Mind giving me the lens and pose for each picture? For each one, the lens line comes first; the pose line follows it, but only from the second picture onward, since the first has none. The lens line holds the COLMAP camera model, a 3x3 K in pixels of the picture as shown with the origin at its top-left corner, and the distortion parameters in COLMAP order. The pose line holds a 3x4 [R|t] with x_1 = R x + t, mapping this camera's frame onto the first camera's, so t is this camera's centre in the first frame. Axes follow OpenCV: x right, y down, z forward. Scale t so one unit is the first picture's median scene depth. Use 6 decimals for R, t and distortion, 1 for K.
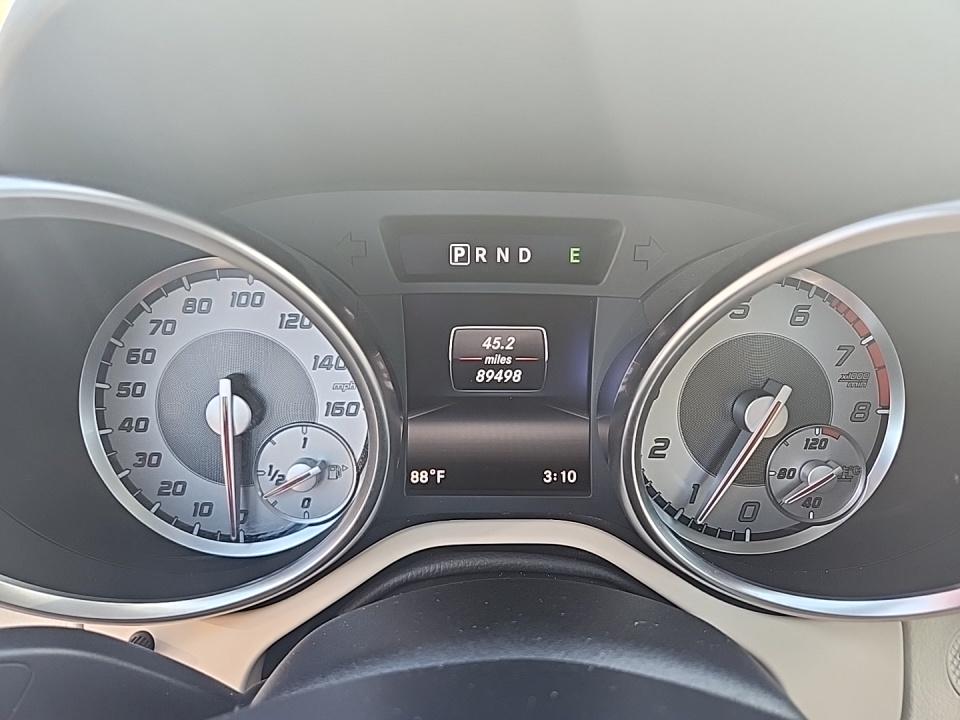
lens RADIAL K [[646.5, 0, 478.5], [0, 646.5, 356.0], [0, 0, 1]] dist [0.049535, -0.040751]
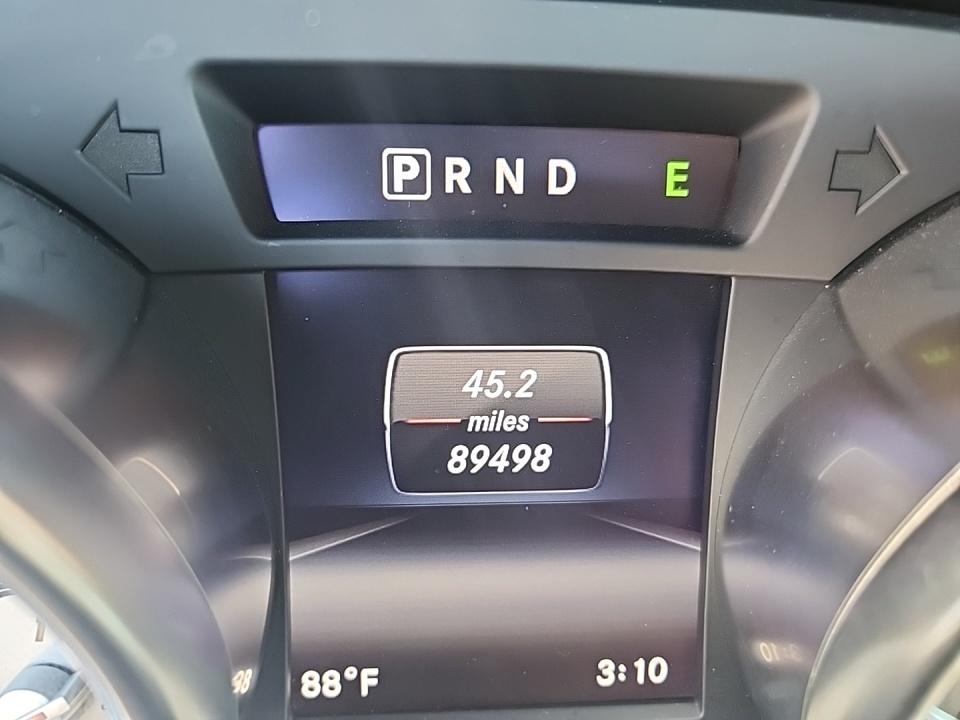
lens RADIAL K [[646.5, 0, 480.3], [0, 646.5, 367.9], [0, 0, 1]] dist [0.049535, -0.040751]
pose [[0.997531, -0.008623, 0.069697, -0.011894], [0.003480, 0.997283, 0.073584, -0.062943], [-0.070142, -0.073160, 0.994851, 0.569636]]
